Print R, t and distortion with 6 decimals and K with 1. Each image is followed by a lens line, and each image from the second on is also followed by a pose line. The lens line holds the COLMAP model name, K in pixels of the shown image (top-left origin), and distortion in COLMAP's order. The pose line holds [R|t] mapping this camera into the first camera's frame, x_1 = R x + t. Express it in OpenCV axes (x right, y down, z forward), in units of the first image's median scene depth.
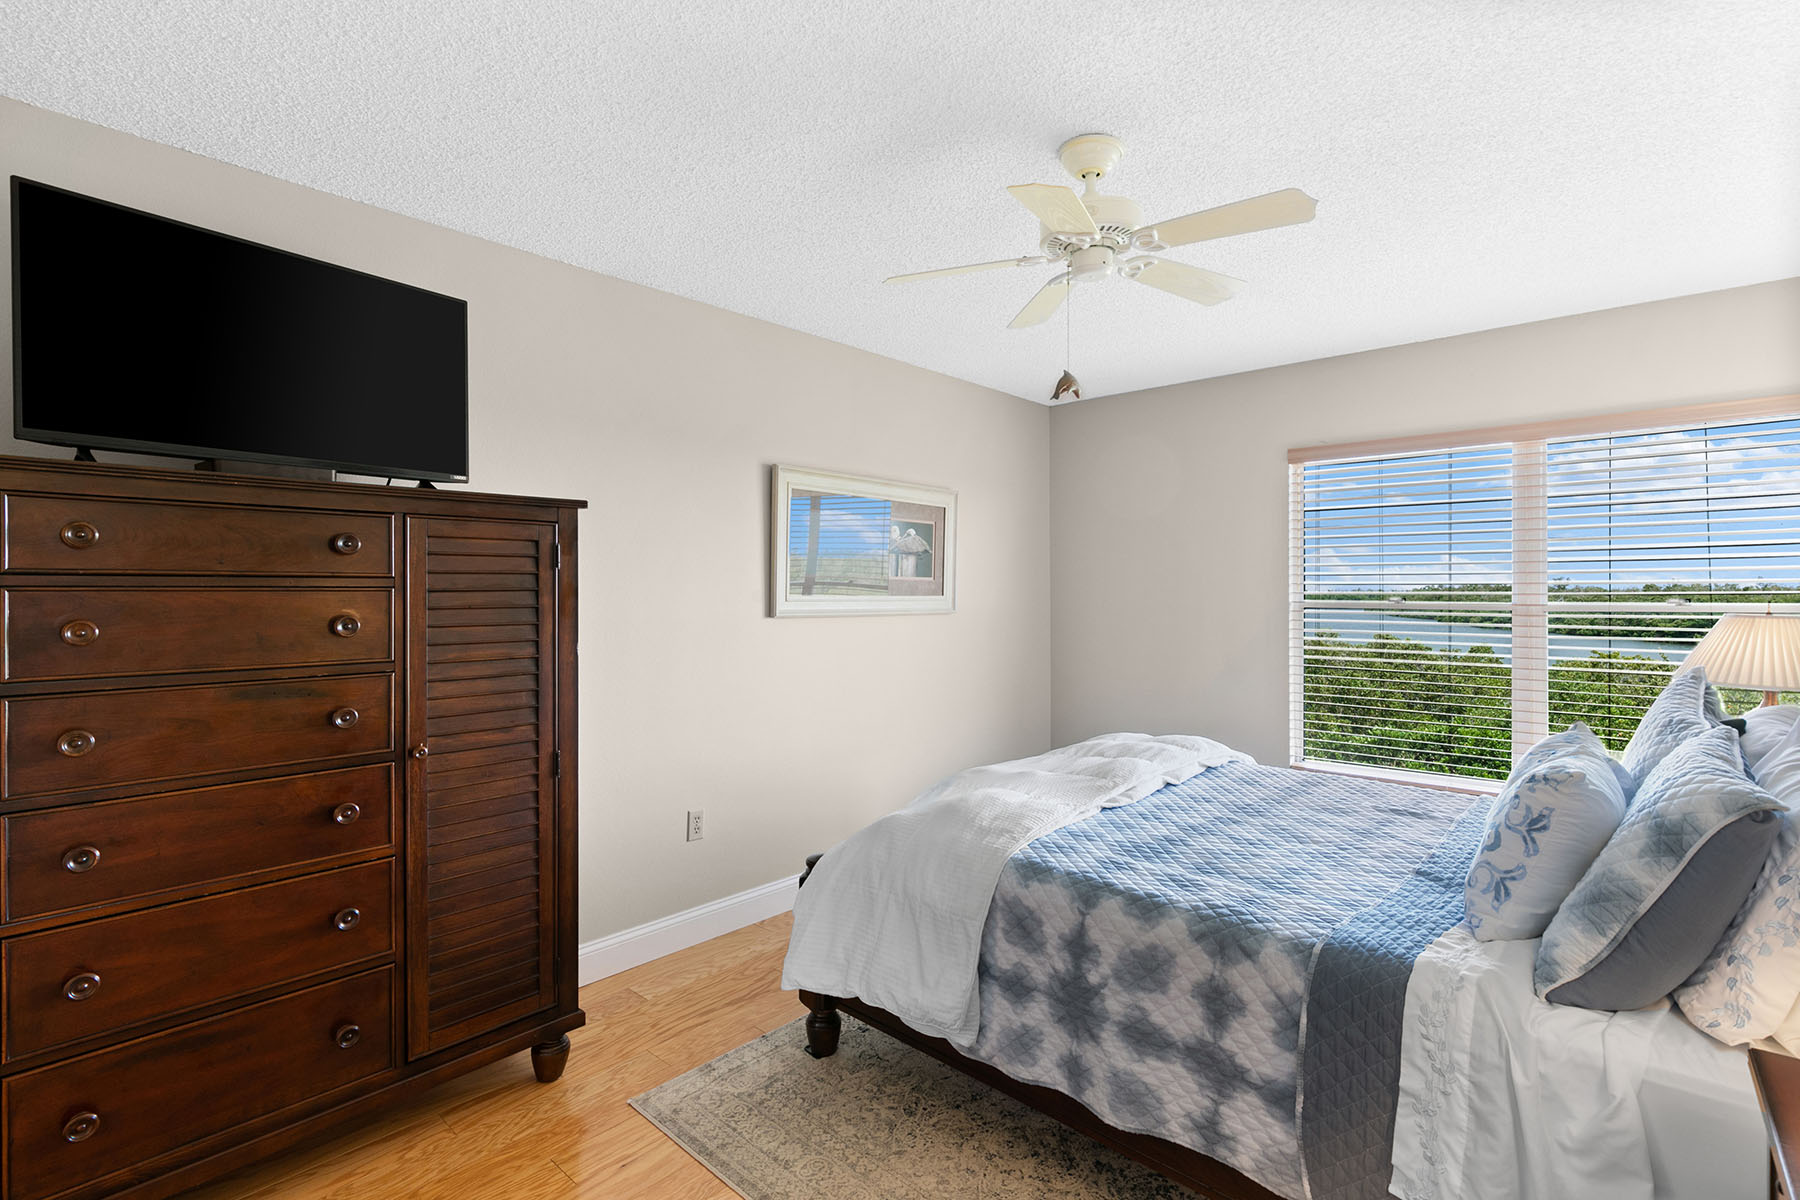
lens RADIAL K [[827.4, 0, 913.7], [0, 827.4, 590.8], [0, 0, 1]] dist [0.002422, -0.000883]
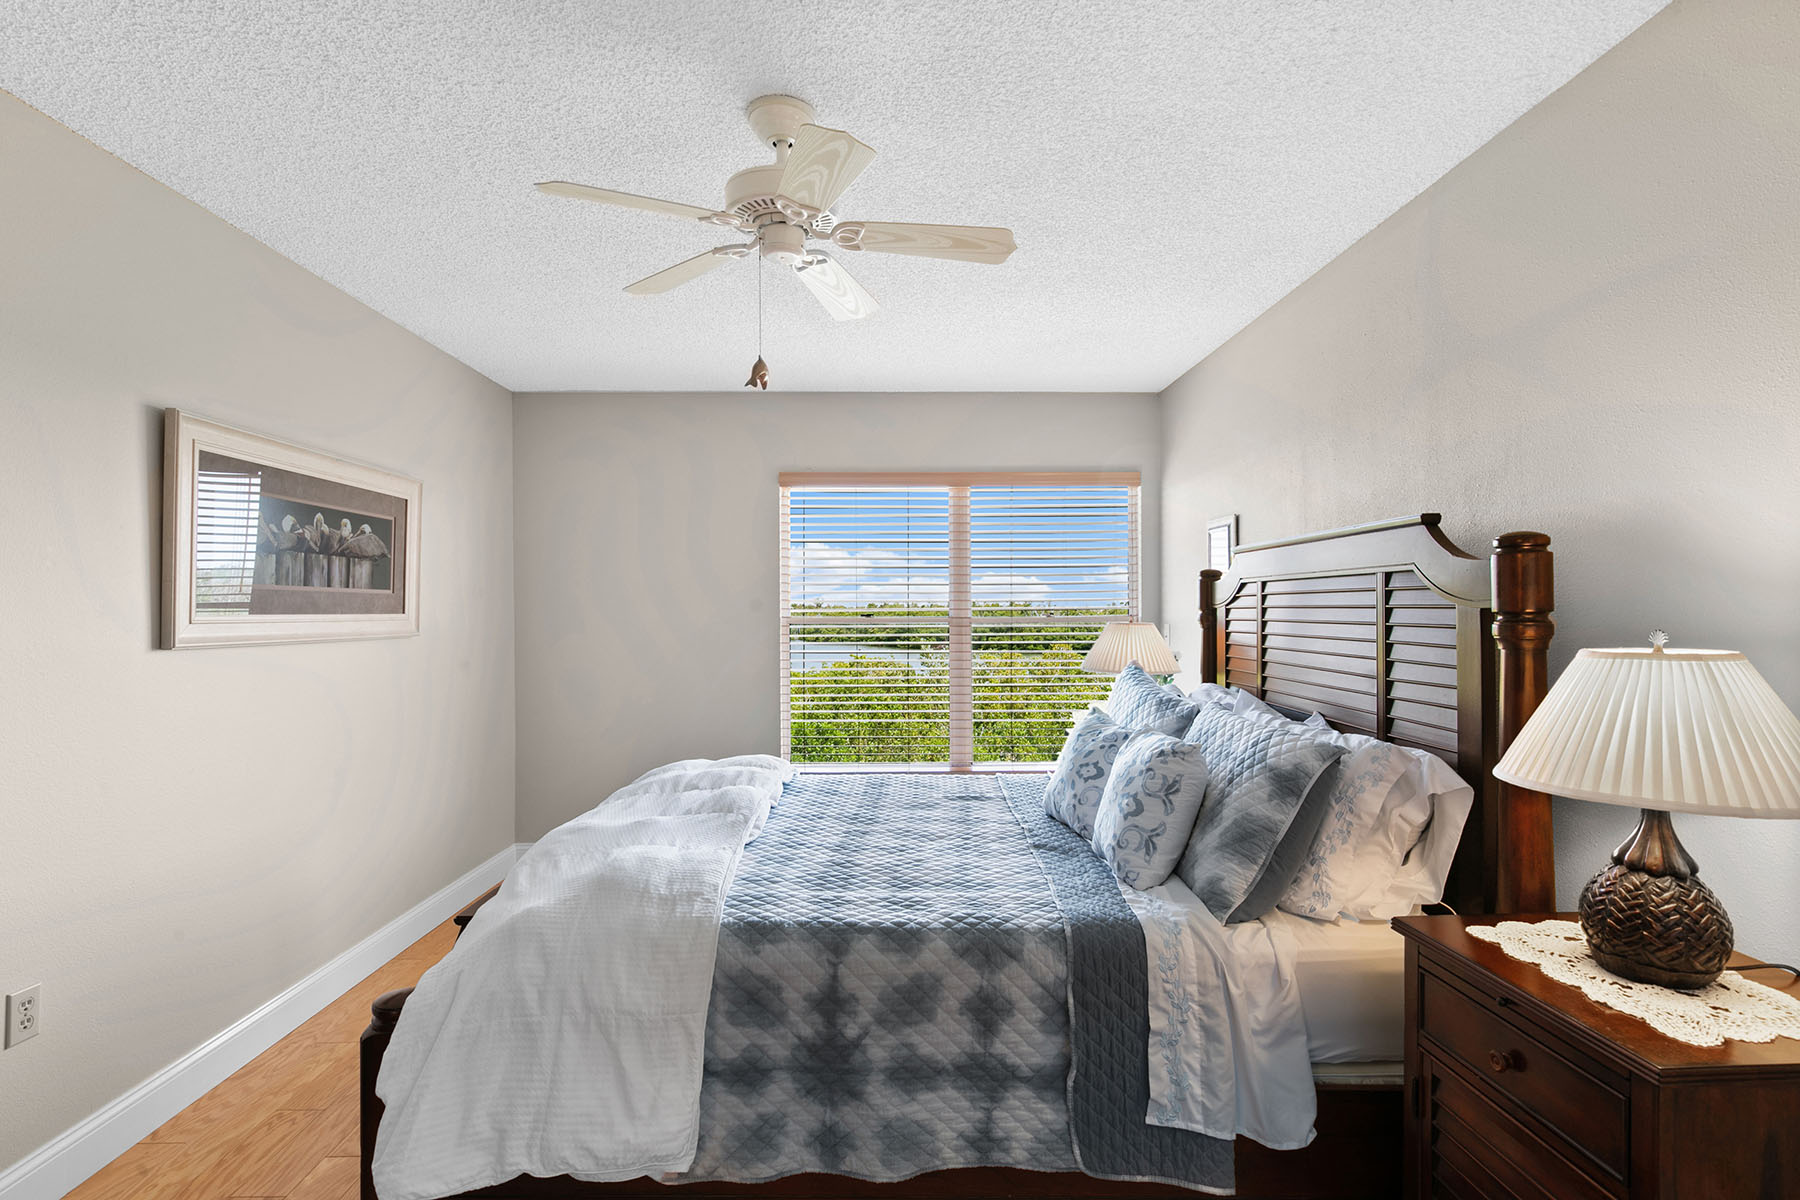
lens RADIAL K [[827.4, 0, 897.2], [0, 827.4, 612.3], [0, 0, 1]] dist [0.002422, -0.000883]
pose [[0.738898, -0.005549, 0.673794, -0.341353], [0.001831, 0.999979, 0.006228, 0.001358], [-0.673814, -0.003368, 0.738893, 0.282370]]
